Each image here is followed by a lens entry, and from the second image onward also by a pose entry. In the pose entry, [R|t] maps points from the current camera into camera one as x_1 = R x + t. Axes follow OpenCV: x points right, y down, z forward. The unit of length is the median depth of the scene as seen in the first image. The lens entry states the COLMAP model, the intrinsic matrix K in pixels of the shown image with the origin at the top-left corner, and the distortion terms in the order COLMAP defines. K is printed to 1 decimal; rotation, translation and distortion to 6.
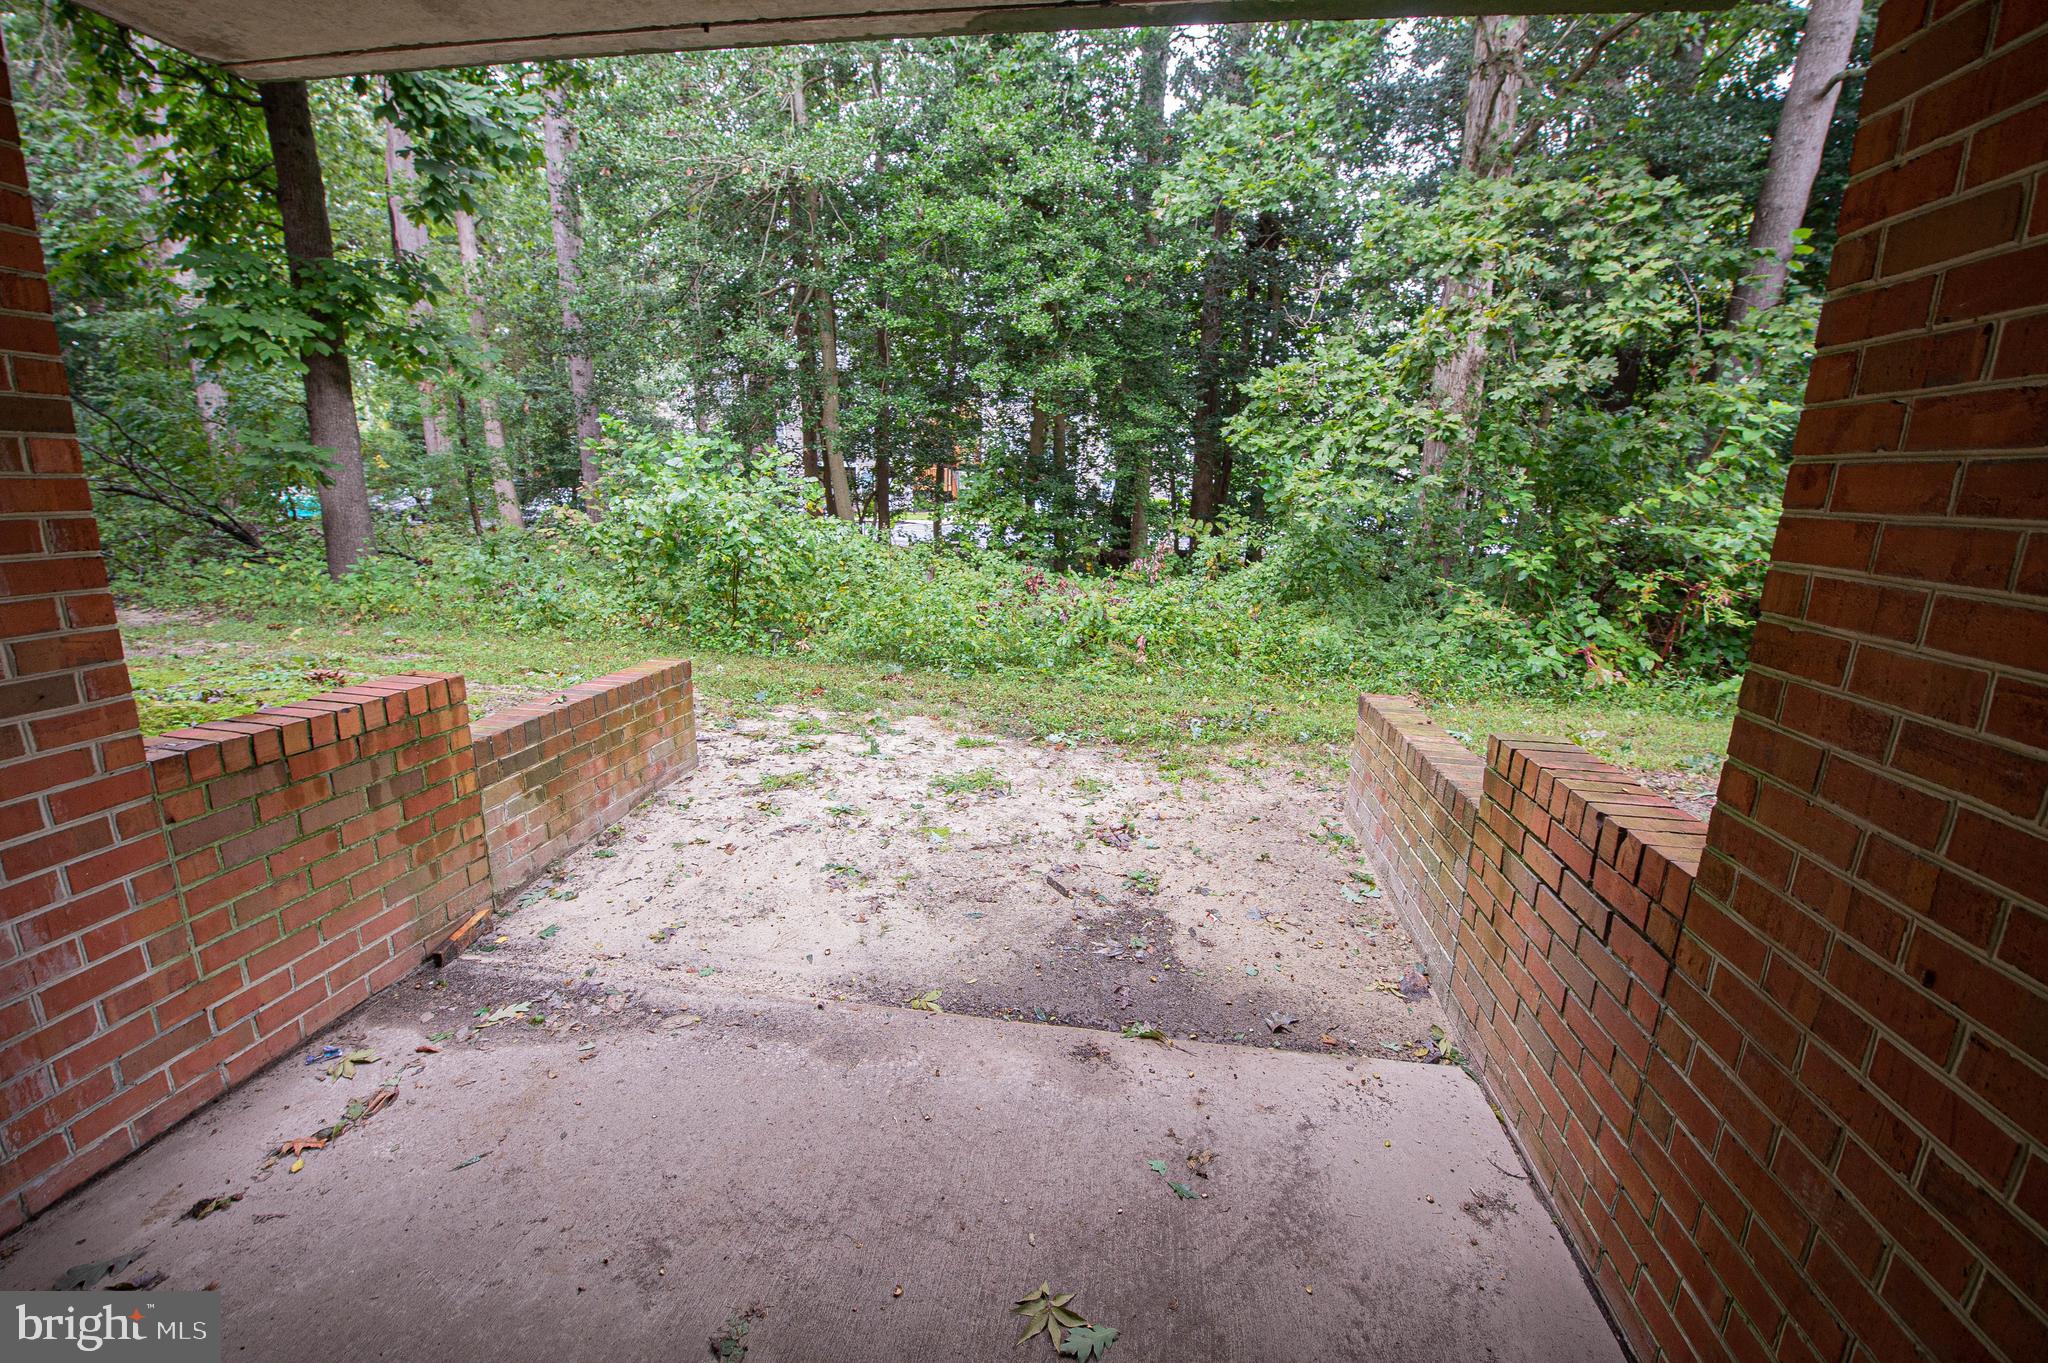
lens RADIAL K [[847.6, 0, 1021.9], [0, 847.6, 678.1], [0, 0, 1]] dist [-0.016041, -0.000380]
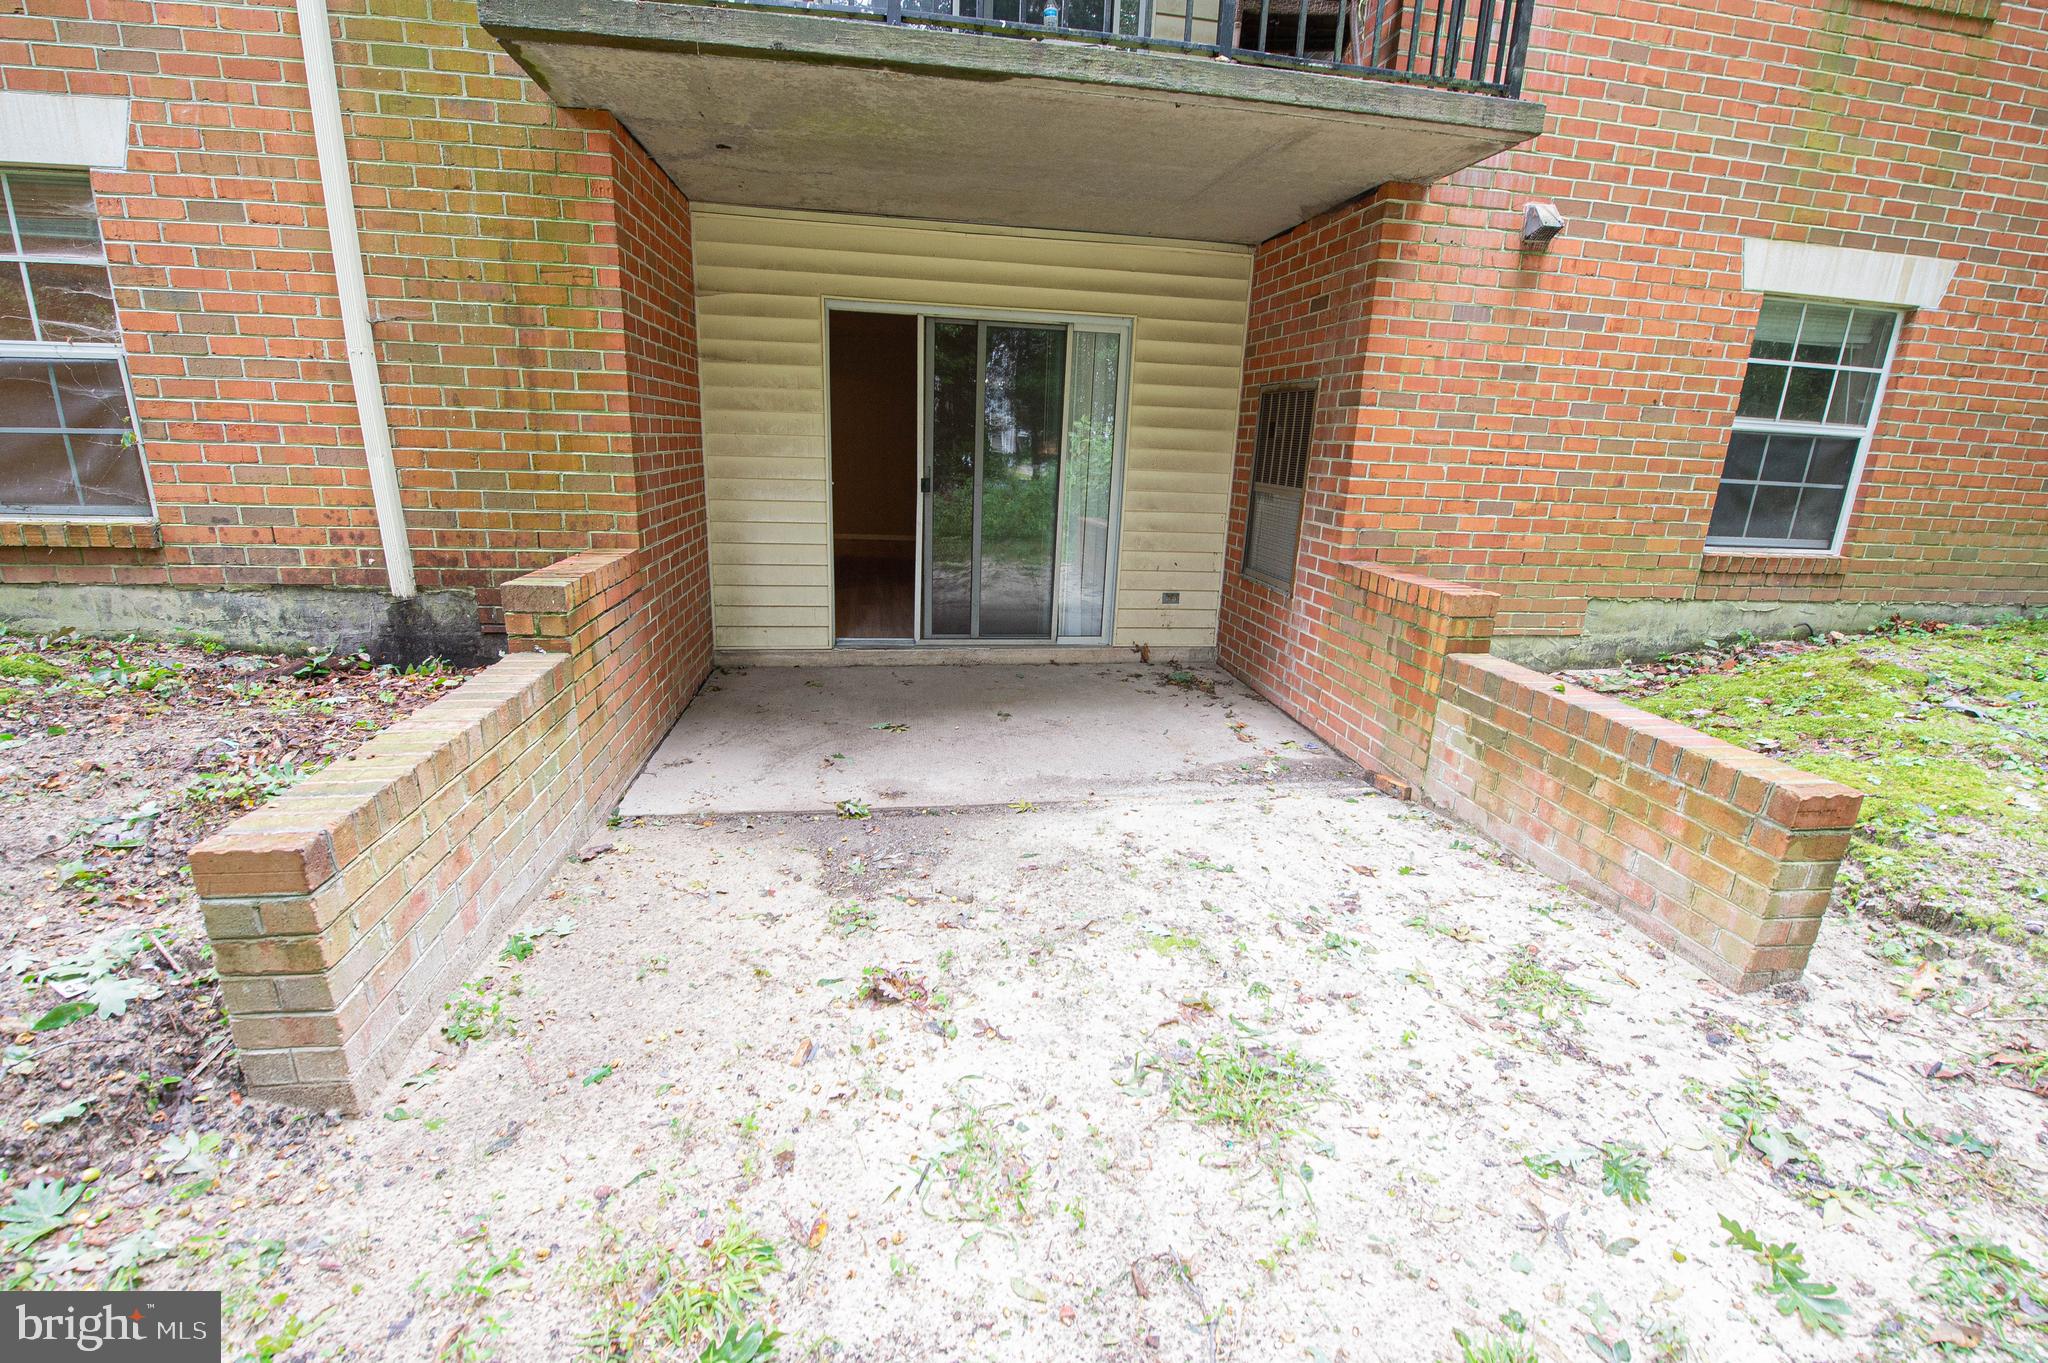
lens RADIAL K [[847.6, 0, 1021.9], [0, 847.6, 678.1], [0, 0, 1]] dist [-0.016041, -0.000380]
pose [[-0.952543, 0.025338, -0.303347, 0.234535], [-0.124077, 0.877669, 0.462927, -0.331312], [0.277968, 0.478597, -0.832874, 1.671650]]
